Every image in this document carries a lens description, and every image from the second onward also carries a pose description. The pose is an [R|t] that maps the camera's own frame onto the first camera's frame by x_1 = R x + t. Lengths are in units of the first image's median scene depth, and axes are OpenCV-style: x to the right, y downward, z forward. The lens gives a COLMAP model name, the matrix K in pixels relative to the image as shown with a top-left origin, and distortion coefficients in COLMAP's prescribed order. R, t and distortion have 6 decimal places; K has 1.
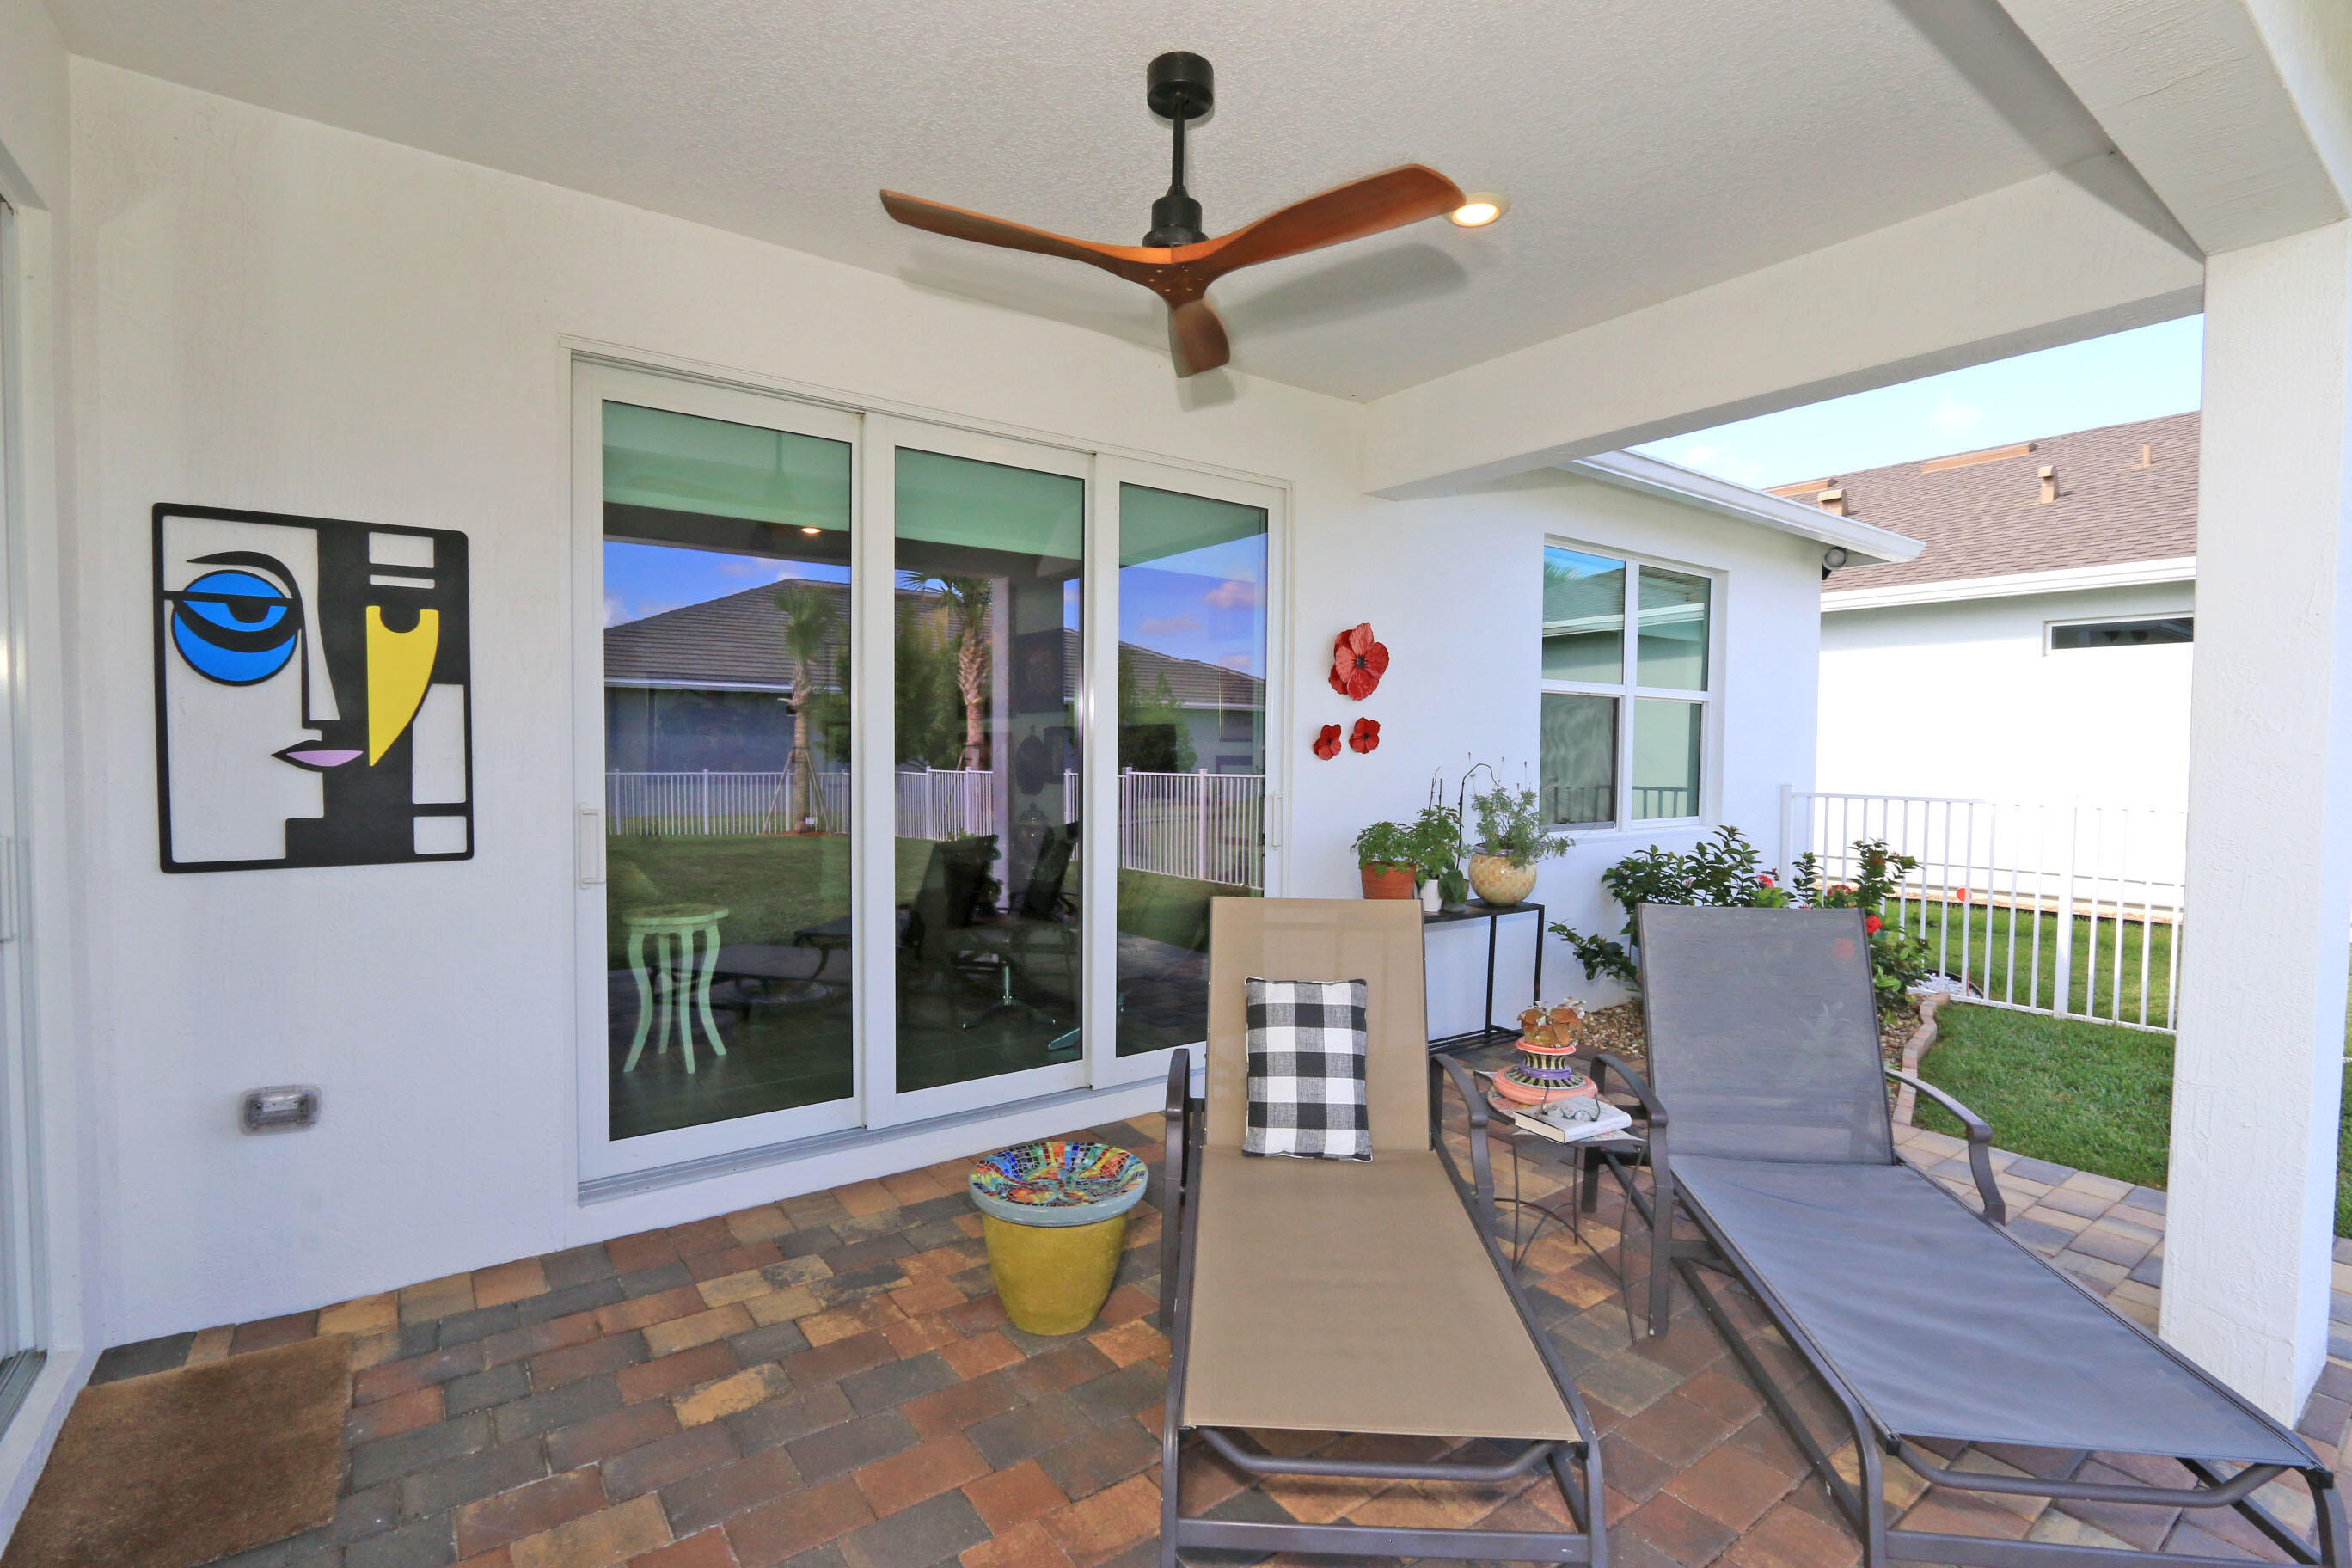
lens RADIAL K [[1088.9, 0, 1188.4], [0, 1088.9, 788.6], [0, 0, 1]] dist [-0.019312, 0.001880]
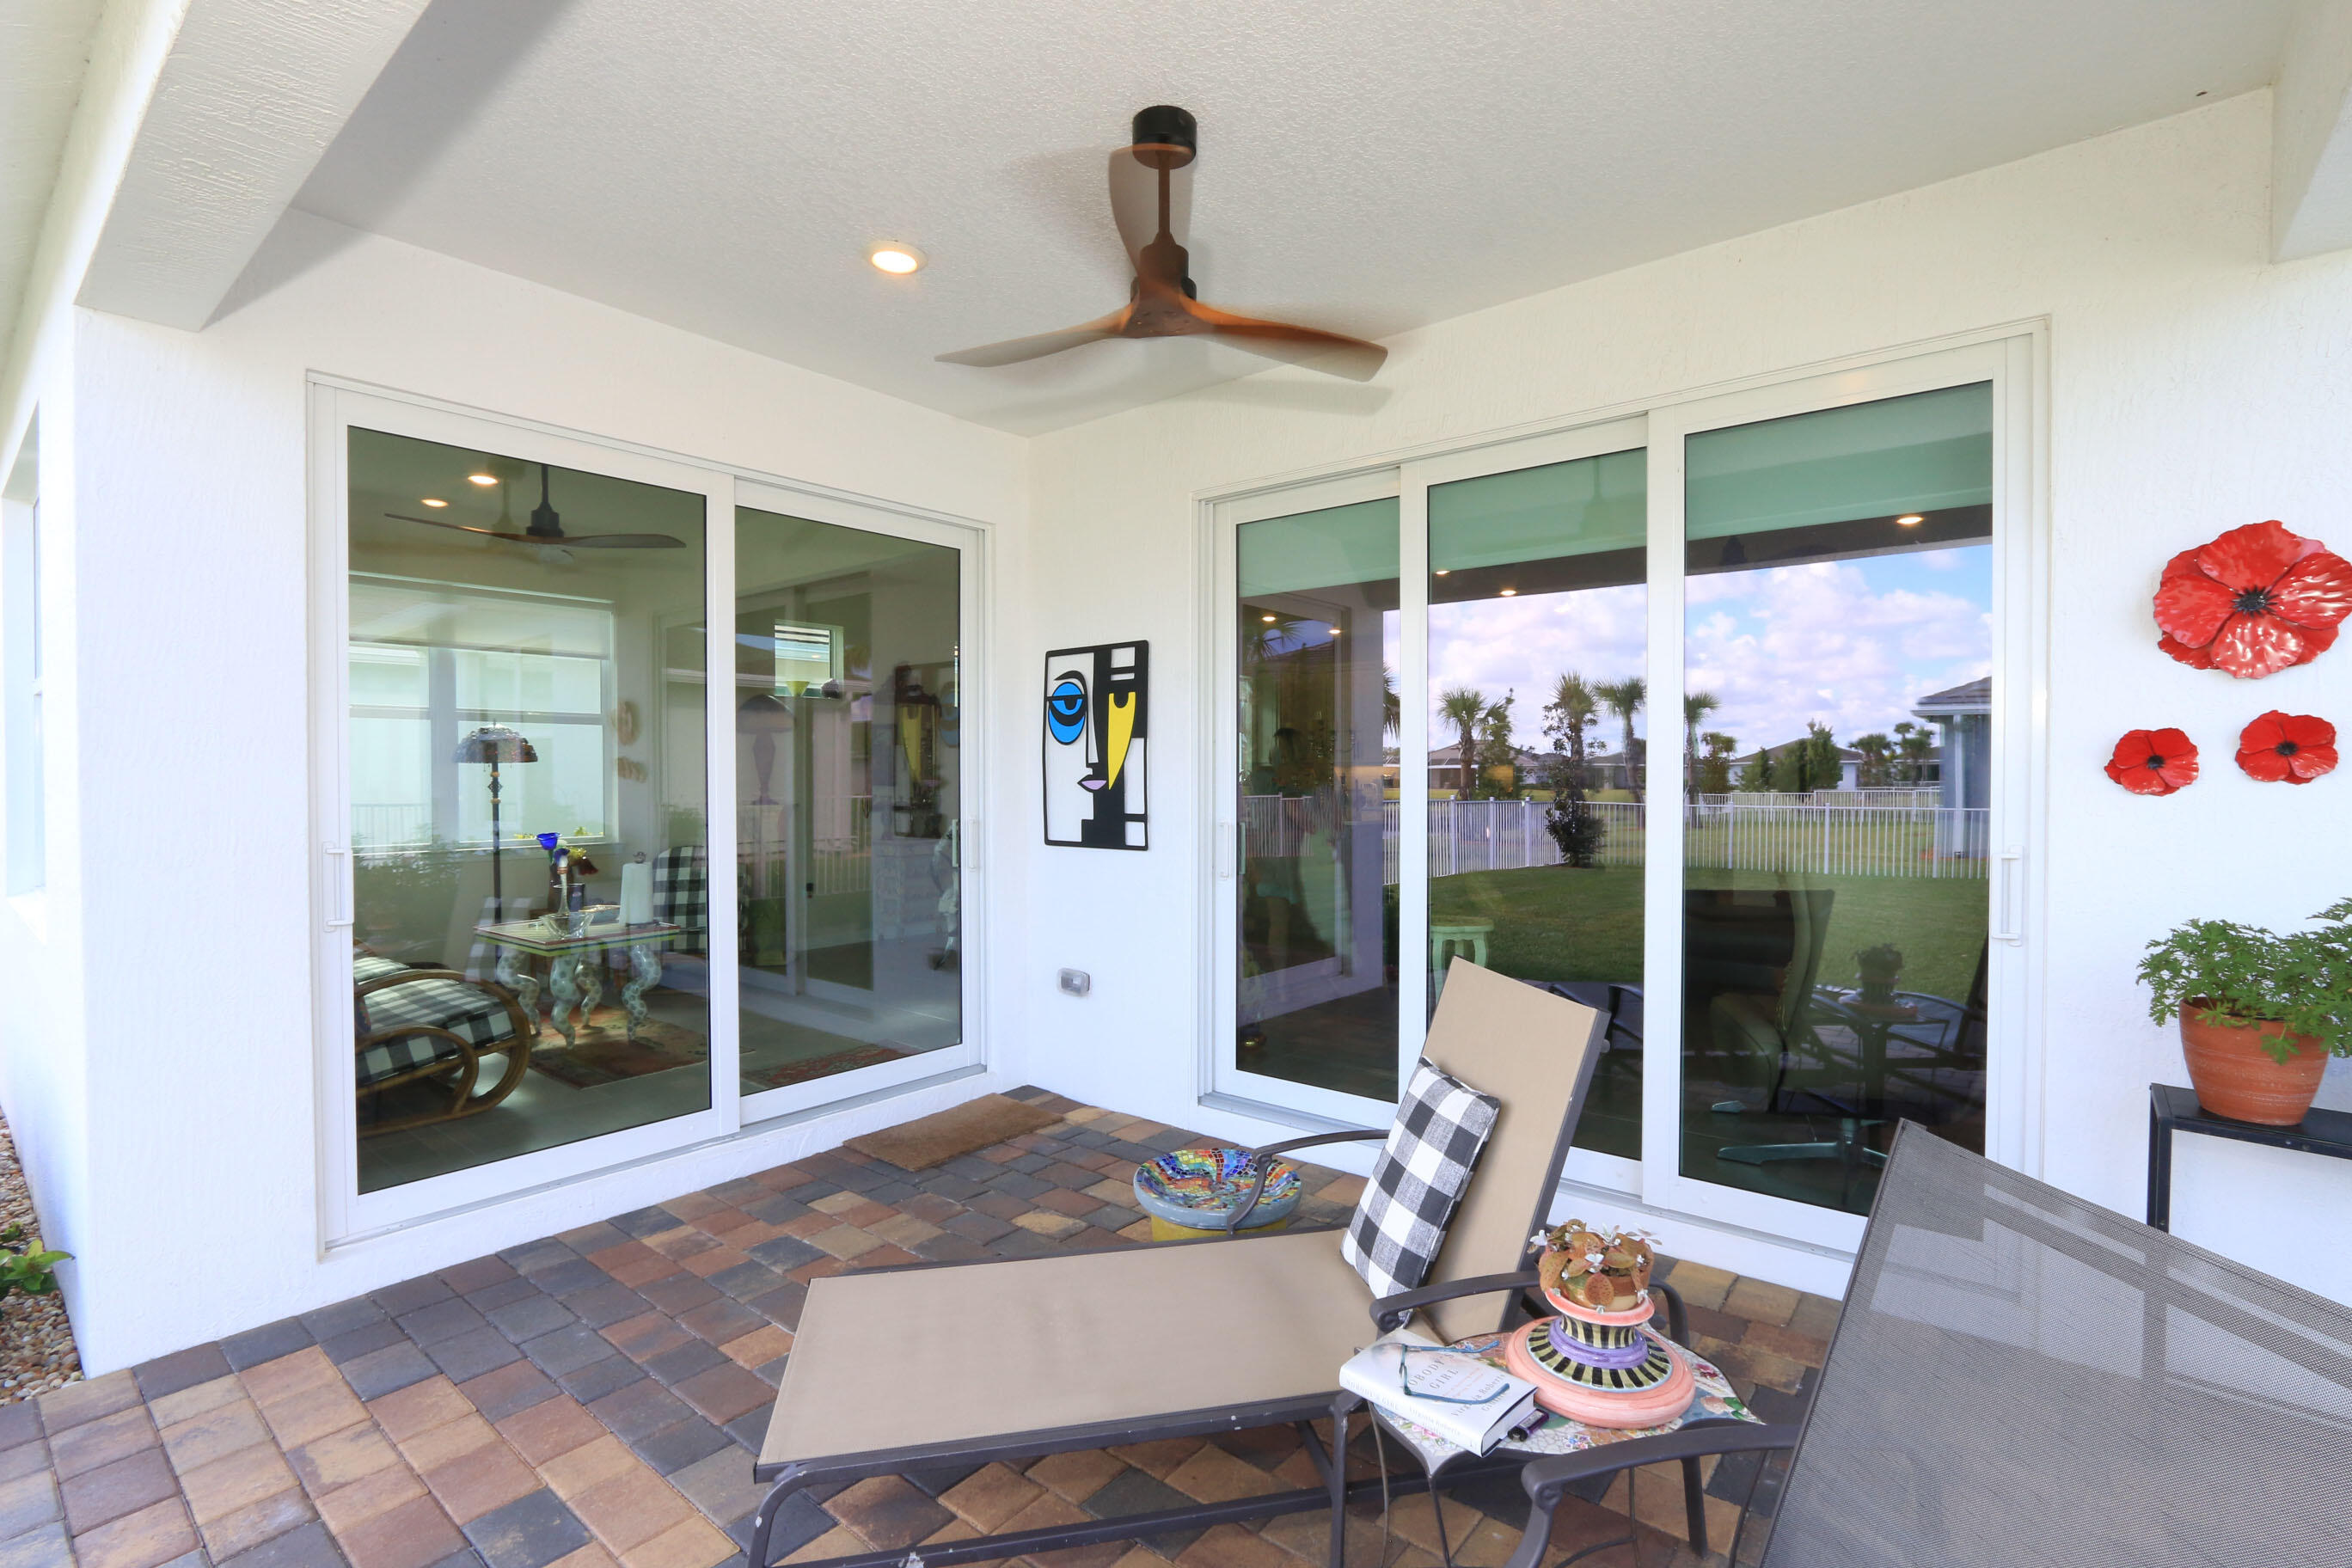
lens RADIAL K [[1088.9, 0, 1167.9], [0, 1088.9, 790.5], [0, 0, 1]] dist [-0.019312, 0.001880]
pose [[0.239964, 0.010650, -0.970723, 0.897067], [-0.029043, 0.999571, 0.003787, -0.028582], [0.970347, 0.027284, 0.240170, 0.685097]]
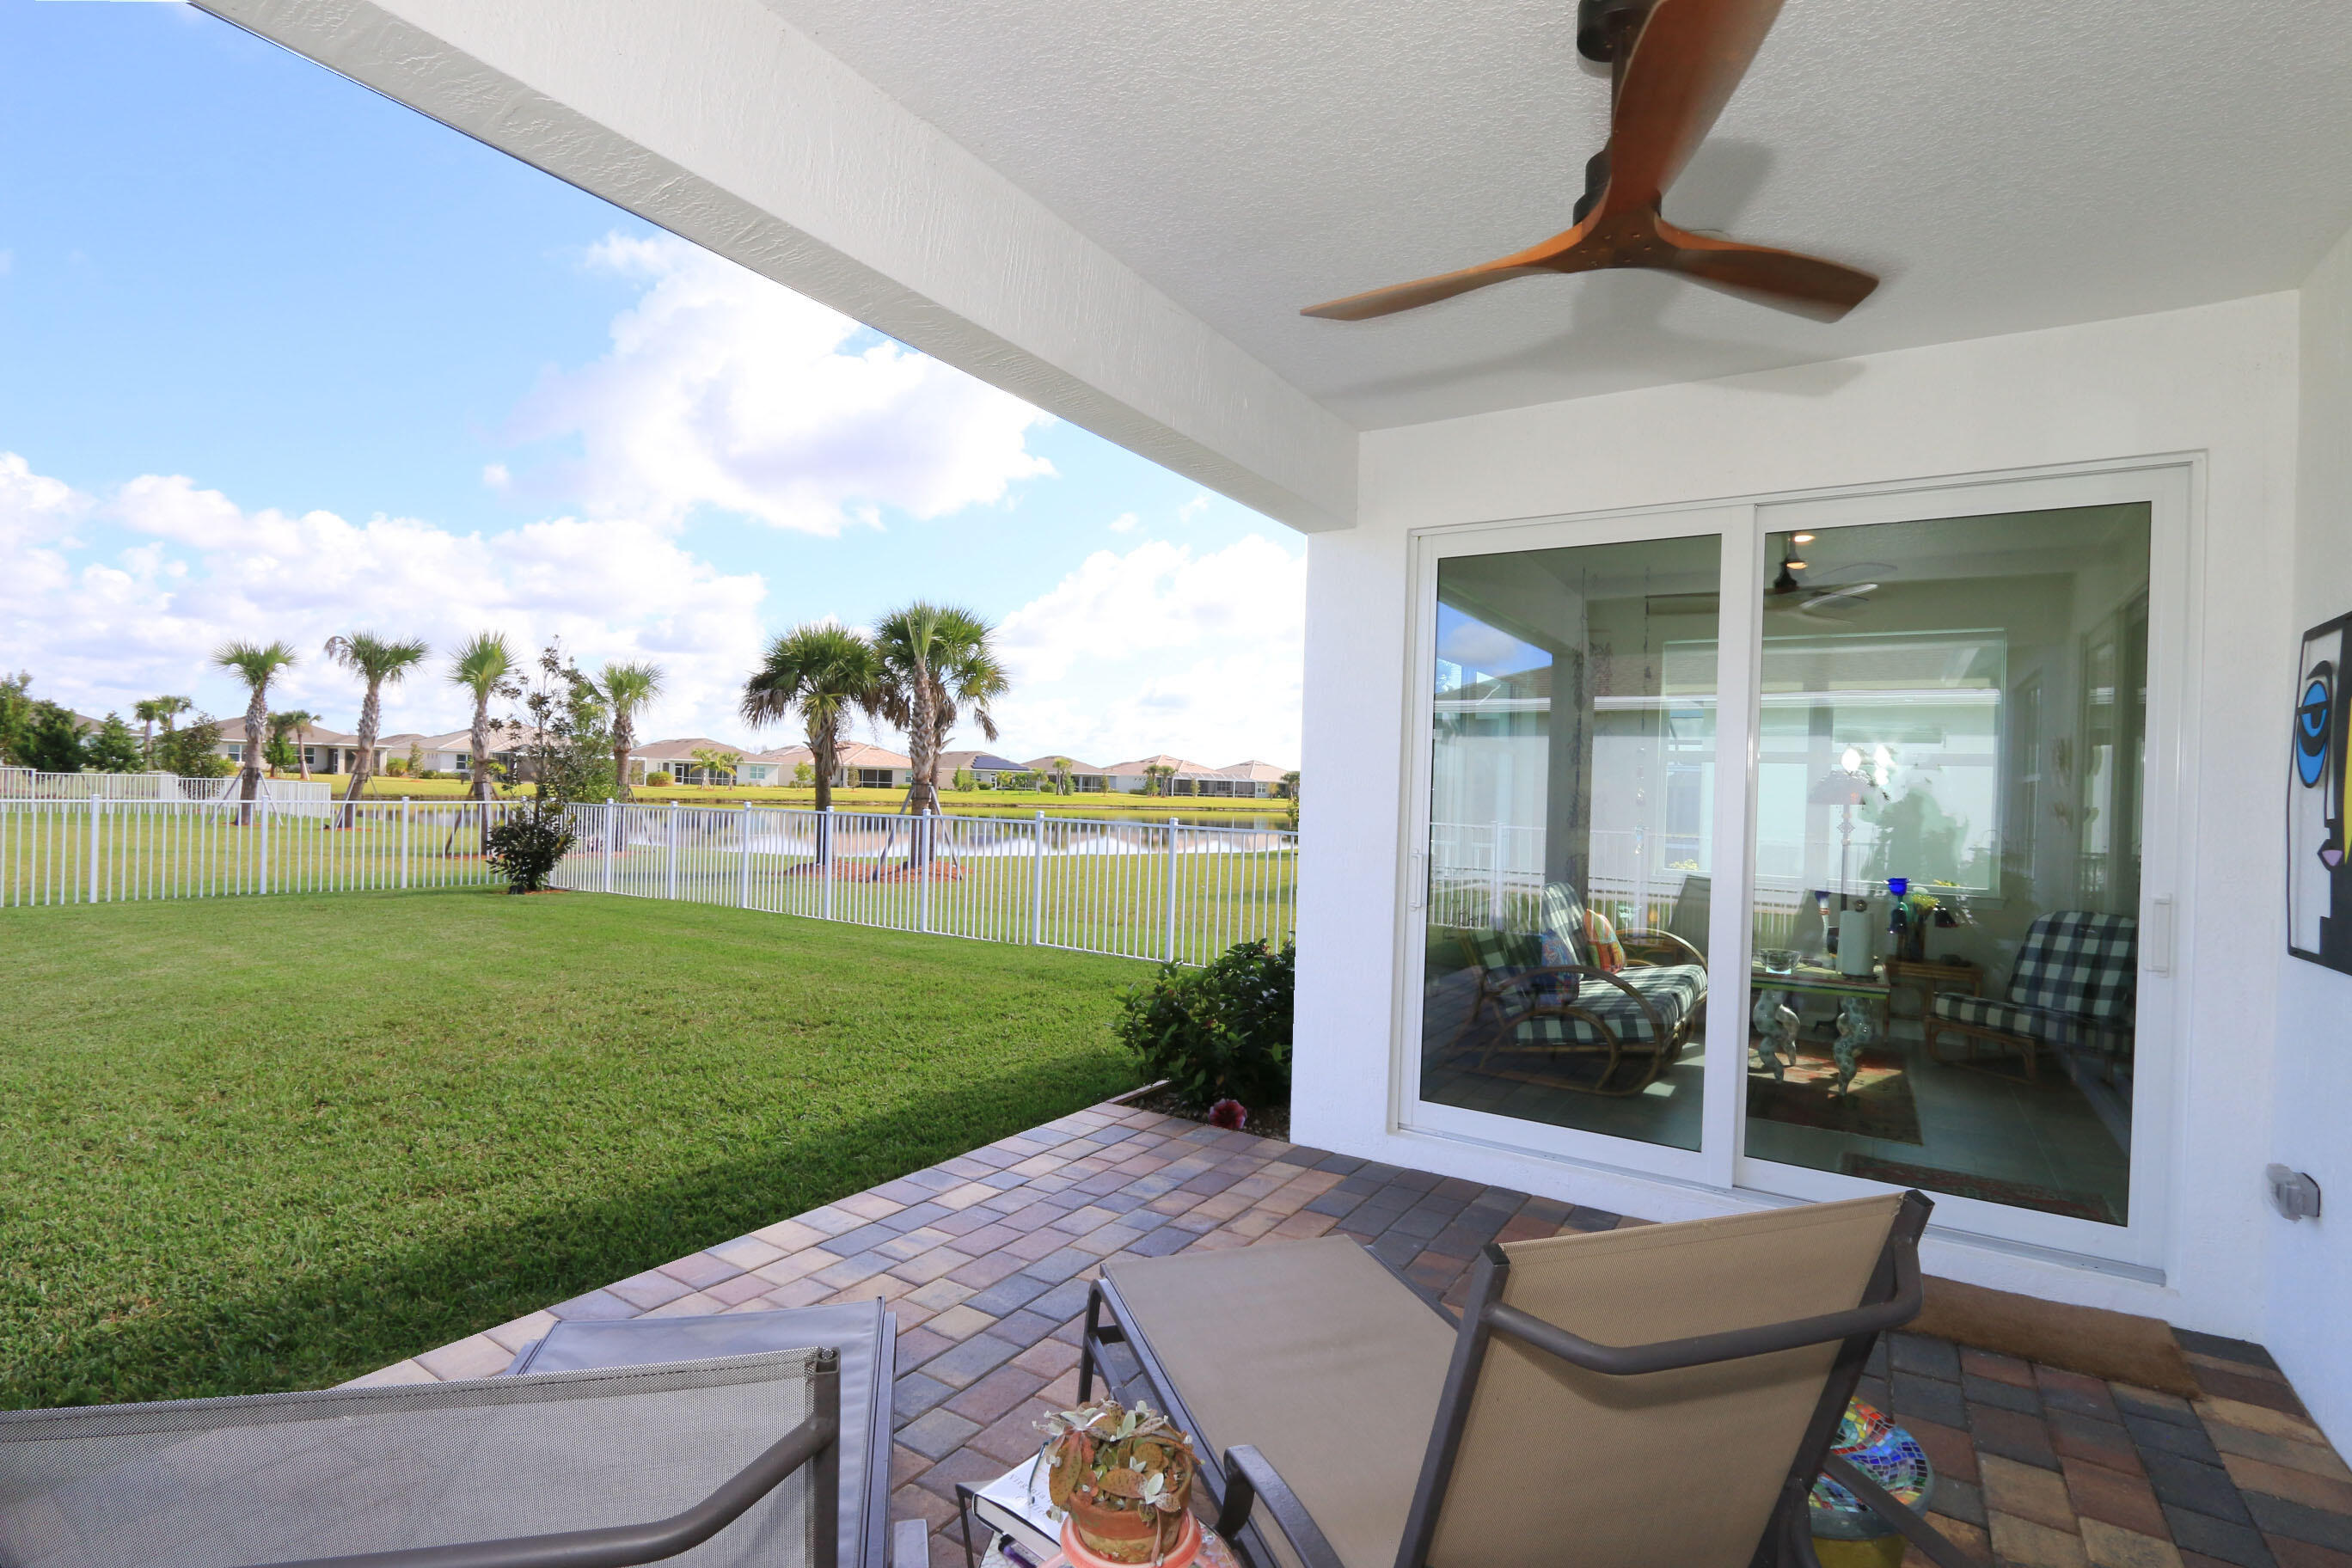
lens RADIAL K [[1088.9, 0, 1211.9], [0, 1088.9, 780.1], [0, 0, 1]] dist [-0.019312, 0.001880]
pose [[-0.930731, -0.042966, -0.363173, 0.496438], [-0.053677, 0.998369, 0.019448, -0.061952], [0.361745, 0.037595, -0.931519, 1.508445]]
